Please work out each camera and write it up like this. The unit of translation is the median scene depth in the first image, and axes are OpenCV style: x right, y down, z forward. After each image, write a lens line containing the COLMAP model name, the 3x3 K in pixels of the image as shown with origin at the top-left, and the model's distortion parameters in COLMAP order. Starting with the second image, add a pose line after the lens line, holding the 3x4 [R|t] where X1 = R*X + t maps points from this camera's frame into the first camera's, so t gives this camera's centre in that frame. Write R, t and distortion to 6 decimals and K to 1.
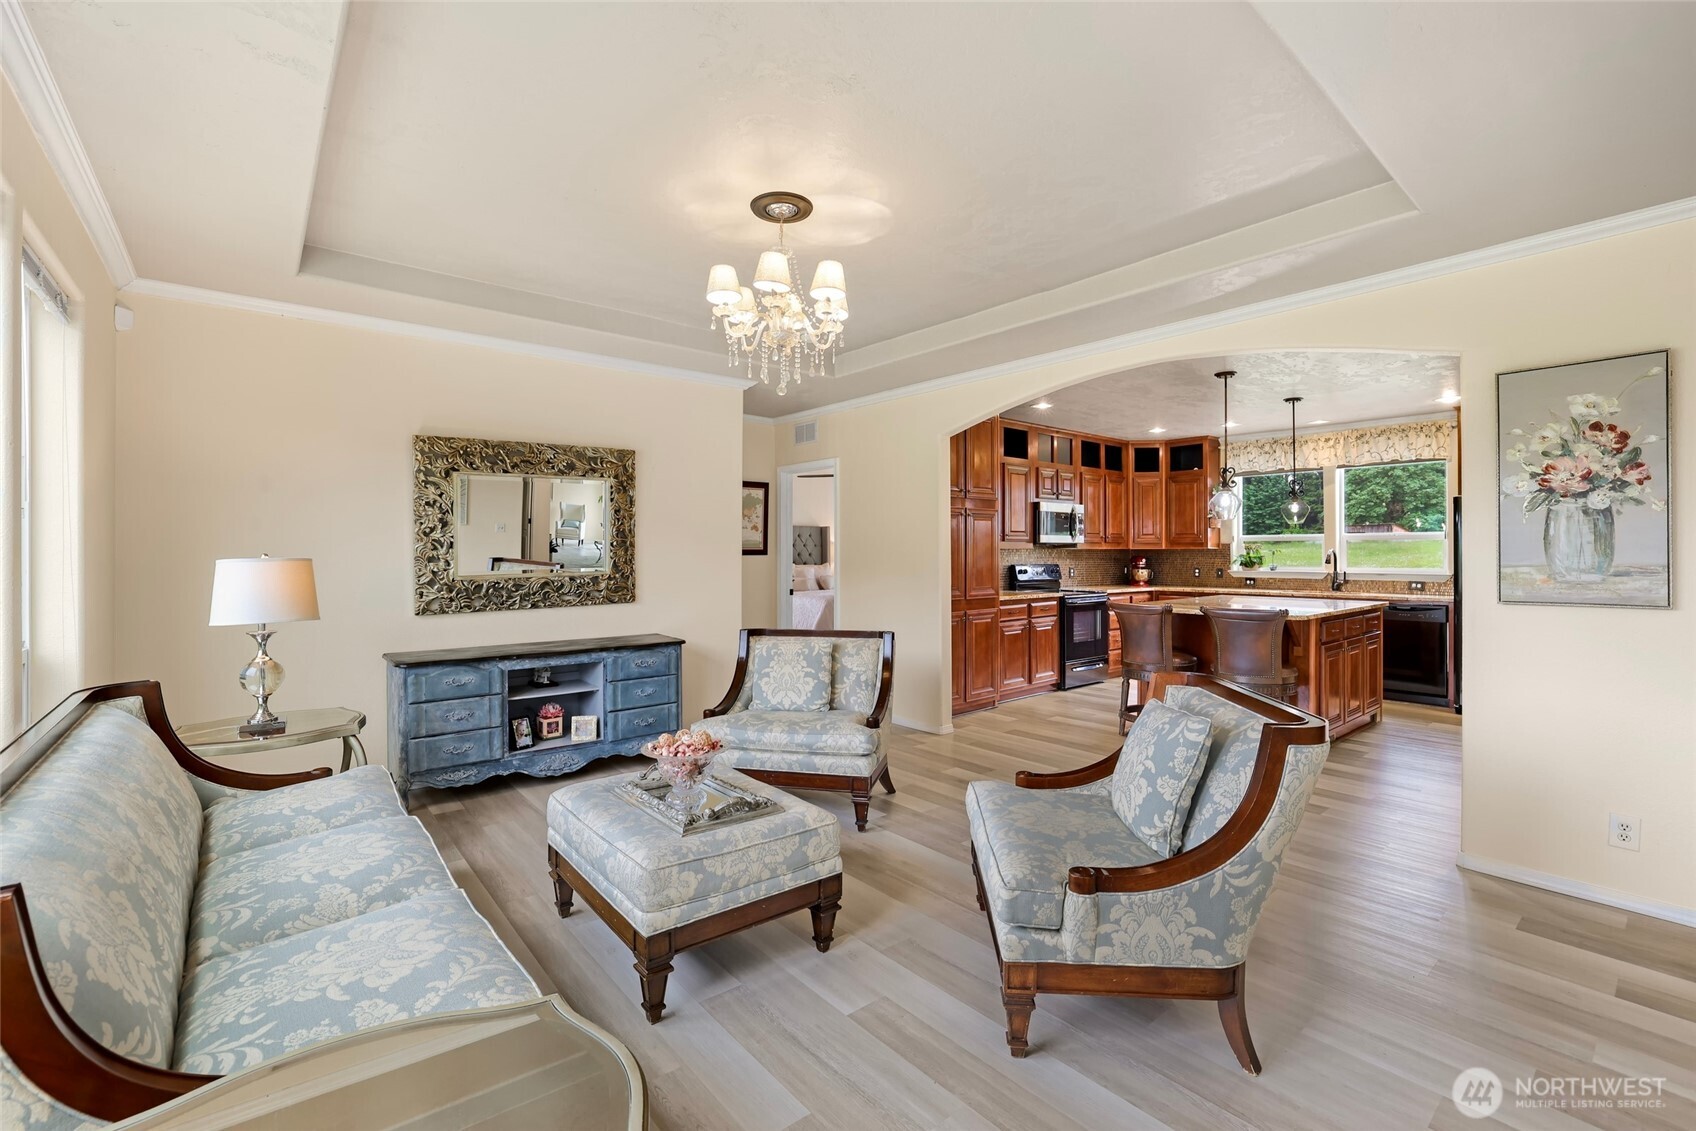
lens RADIAL K [[734.2, 0, 859.7], [0, 734.2, 557.7], [0, 0, 1]] dist [-0.011429, 0.000878]
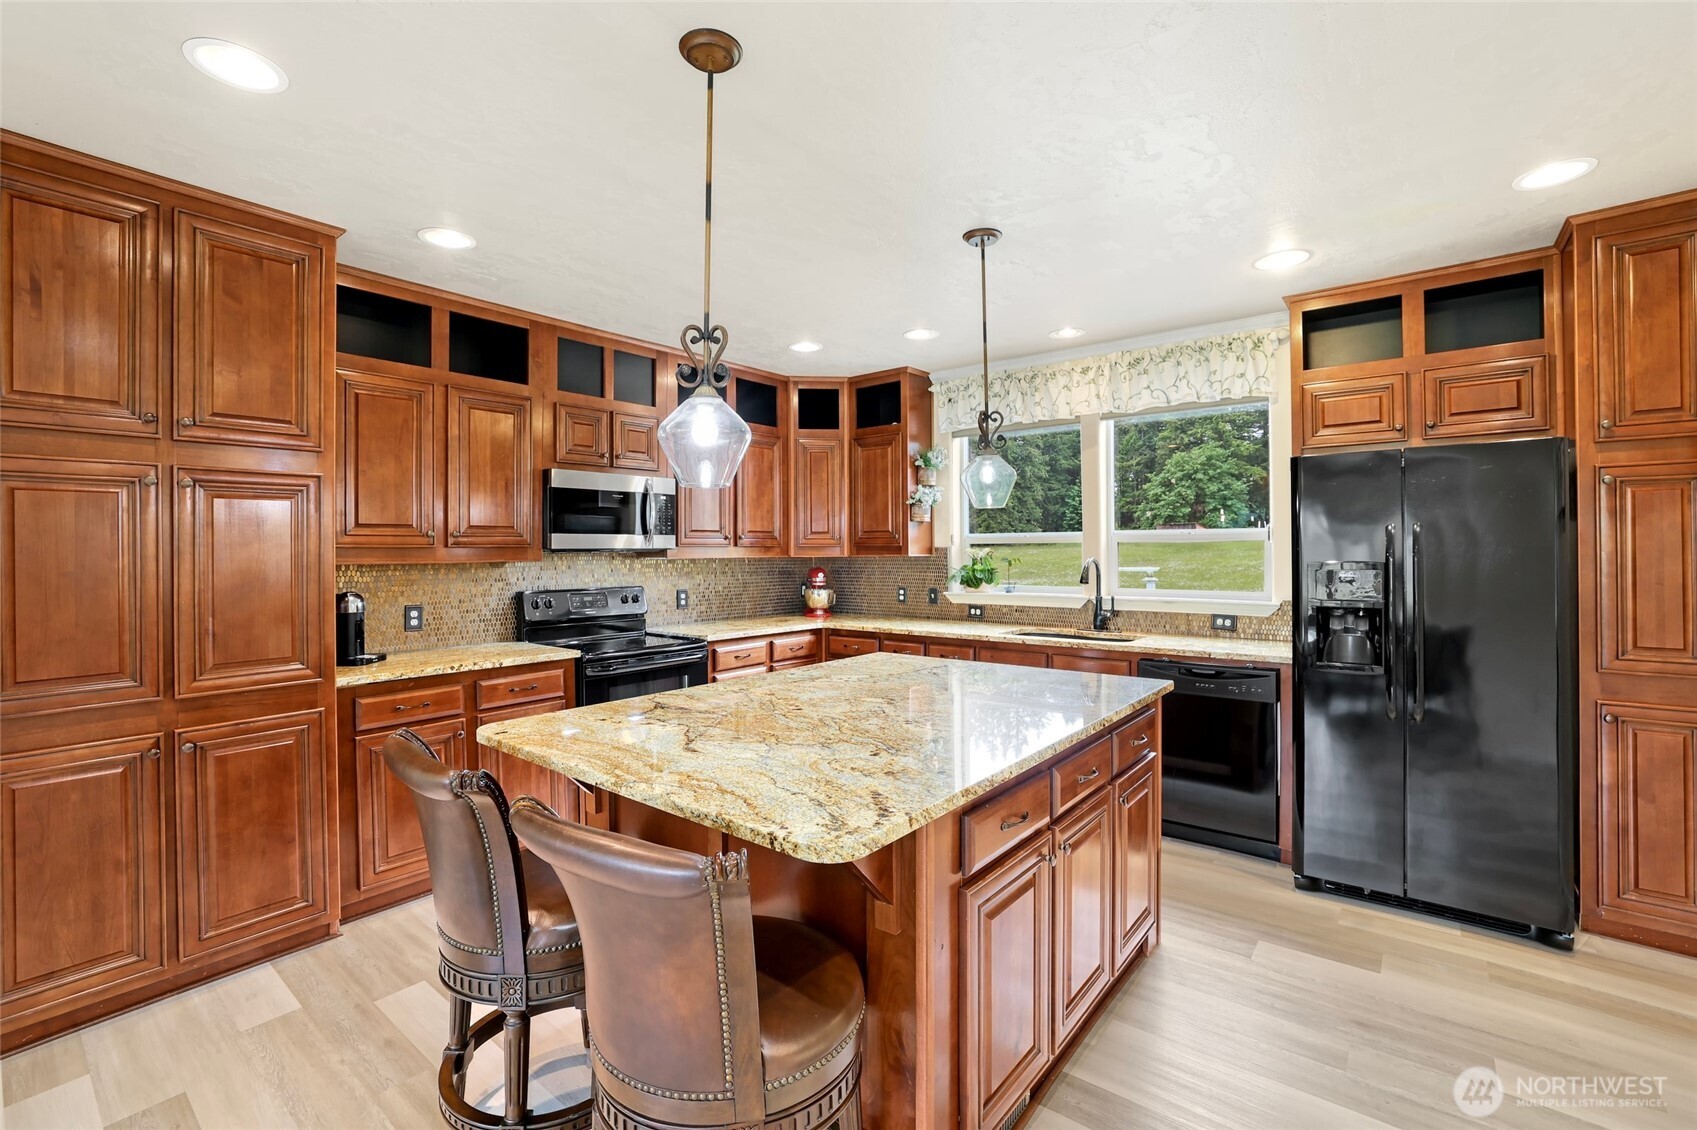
lens RADIAL K [[734.6, 0, 850.5], [0, 734.6, 556.5], [0, 0, 1]] dist [-0.011429, 0.000878]
pose [[0.982037, -0.006194, 0.188586, 0.314672], [0.006167, 0.999981, 0.000731, -0.012982], [-0.188587, 0.000445, 0.982056, 0.420095]]
